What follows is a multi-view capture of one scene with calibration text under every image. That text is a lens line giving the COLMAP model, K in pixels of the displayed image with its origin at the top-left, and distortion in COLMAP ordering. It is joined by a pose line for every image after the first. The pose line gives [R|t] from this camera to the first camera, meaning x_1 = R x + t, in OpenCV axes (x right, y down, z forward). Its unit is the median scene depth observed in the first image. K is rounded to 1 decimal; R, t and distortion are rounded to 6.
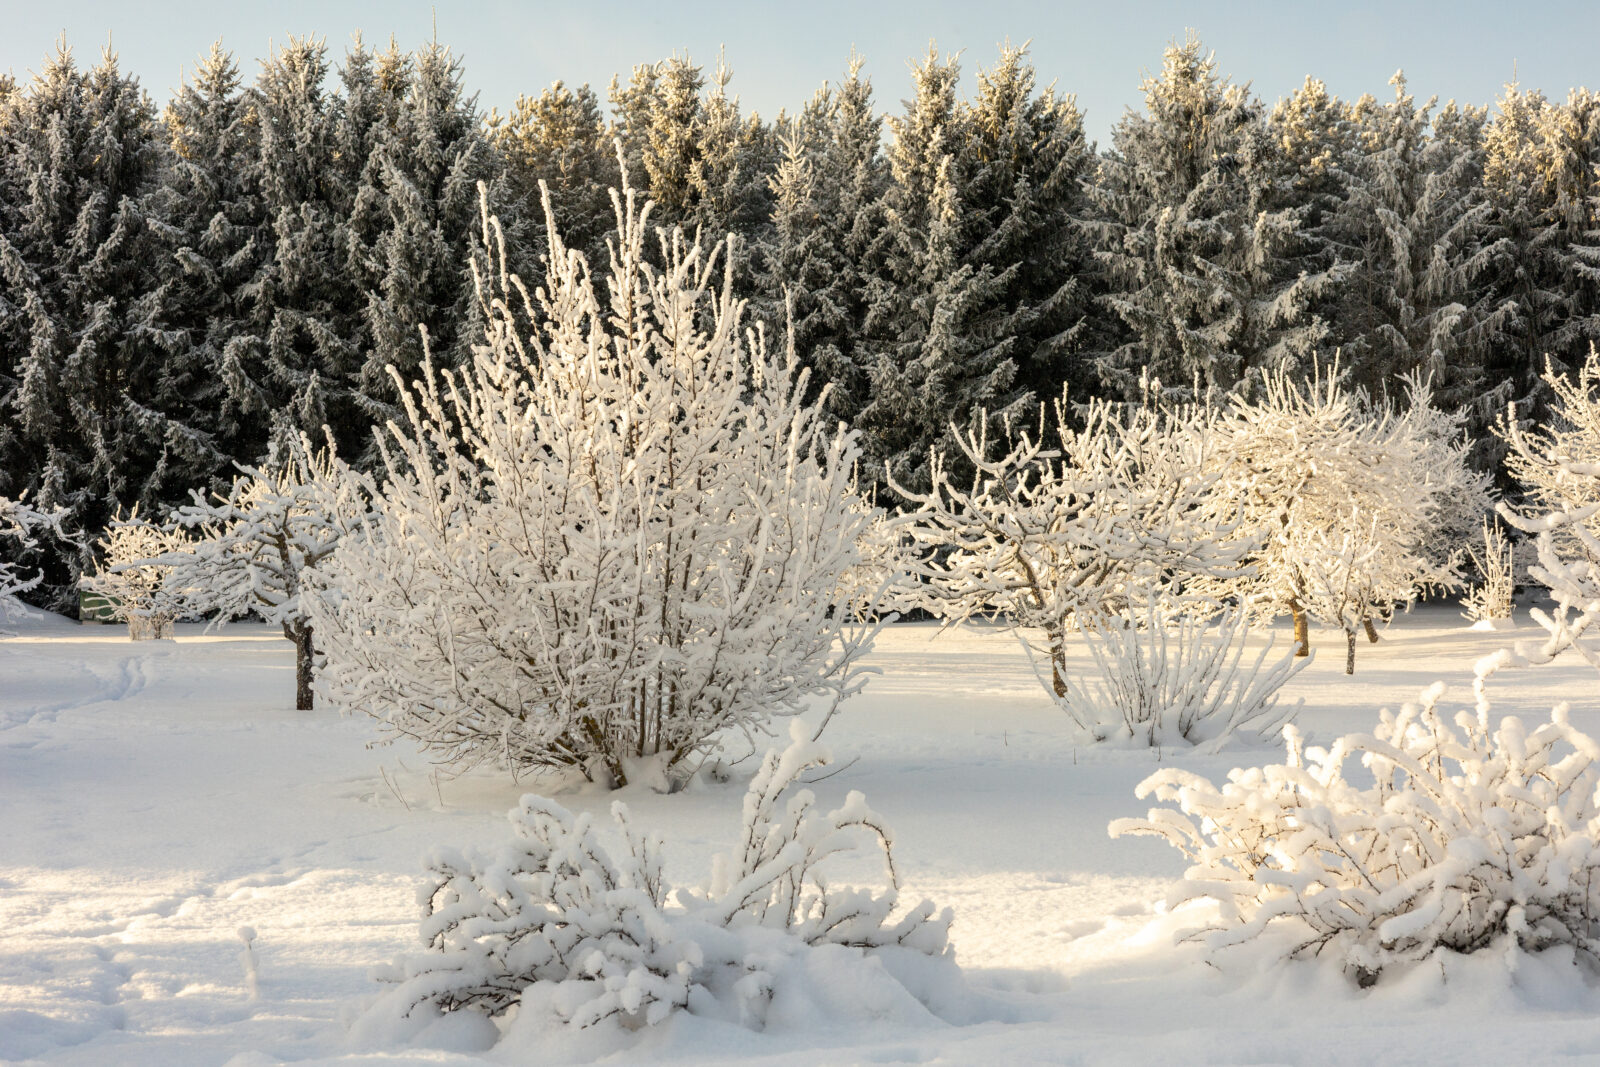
lens RADIAL K [[2284.0, 0, 799.7], [0, 2284.0, 513.4], [0, 0, 1]] dist [0.011152, 0.015468]
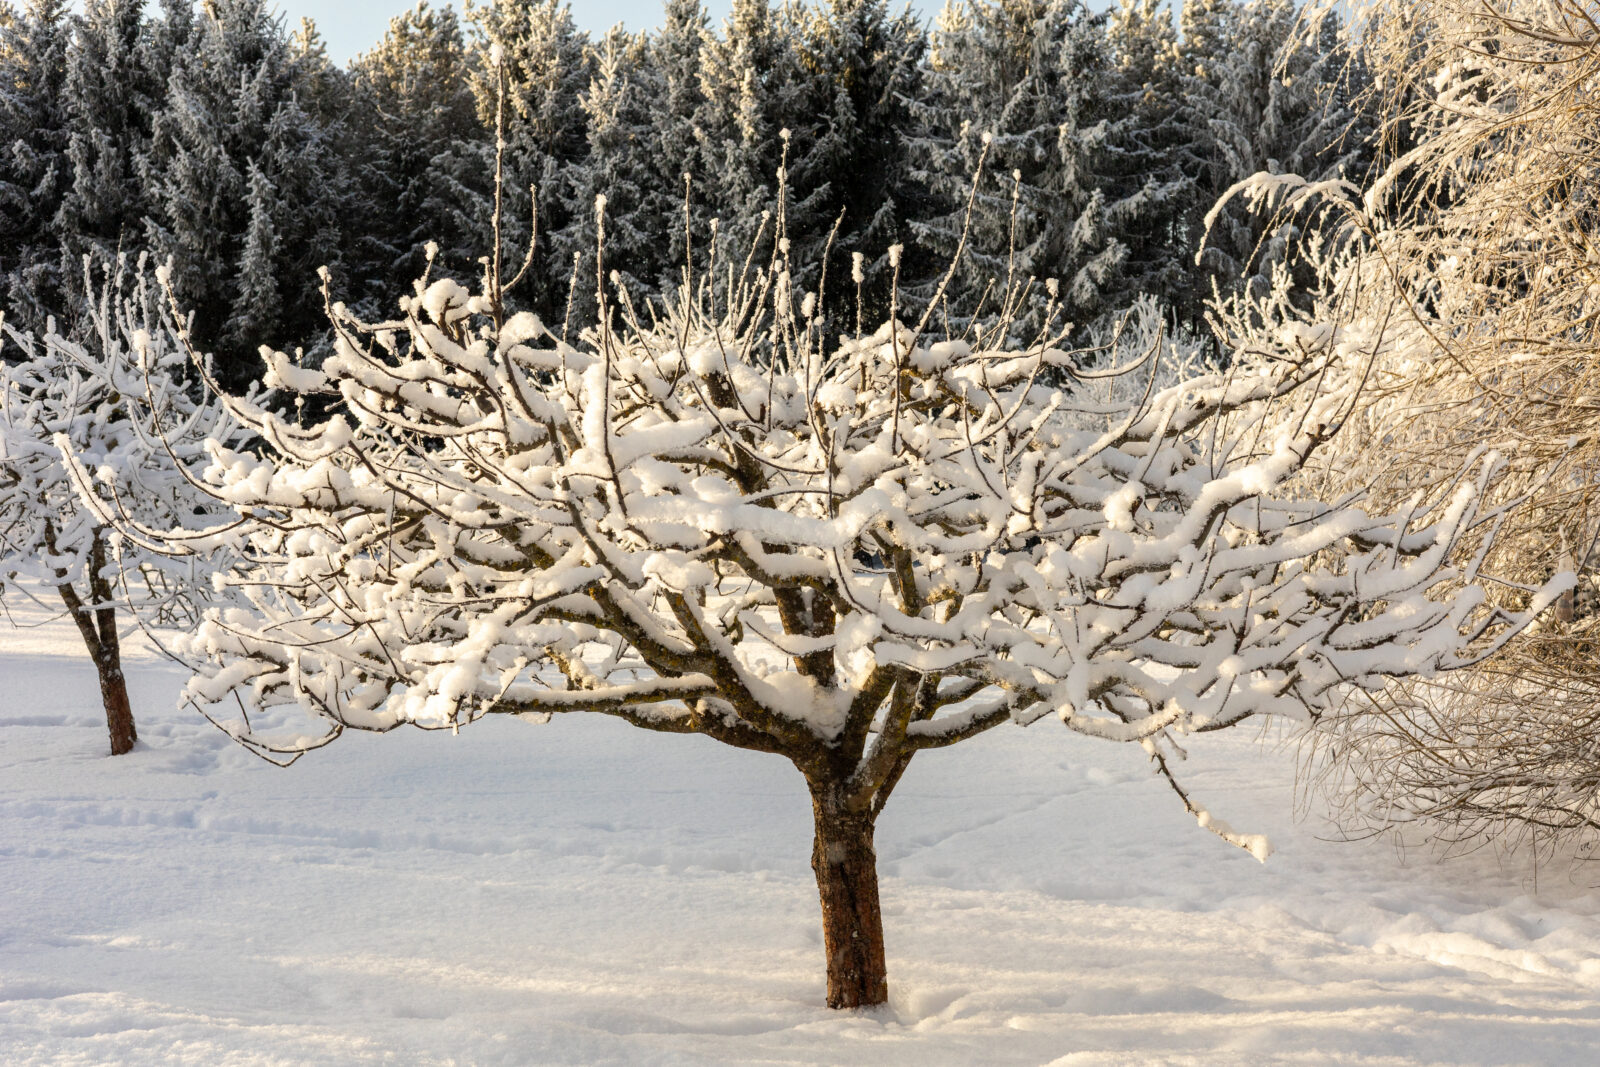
lens RADIAL K [[2284.0, 0, 799.7], [0, 2284.0, 513.4], [0, 0, 1]] dist [0.011152, 0.015468]
pose [[0.983408, 0.016472, -0.180657, 0.256669], [-0.011812, 0.999570, 0.026837, 0.000211], [0.181021, -0.024258, 0.983180, 0.076242]]
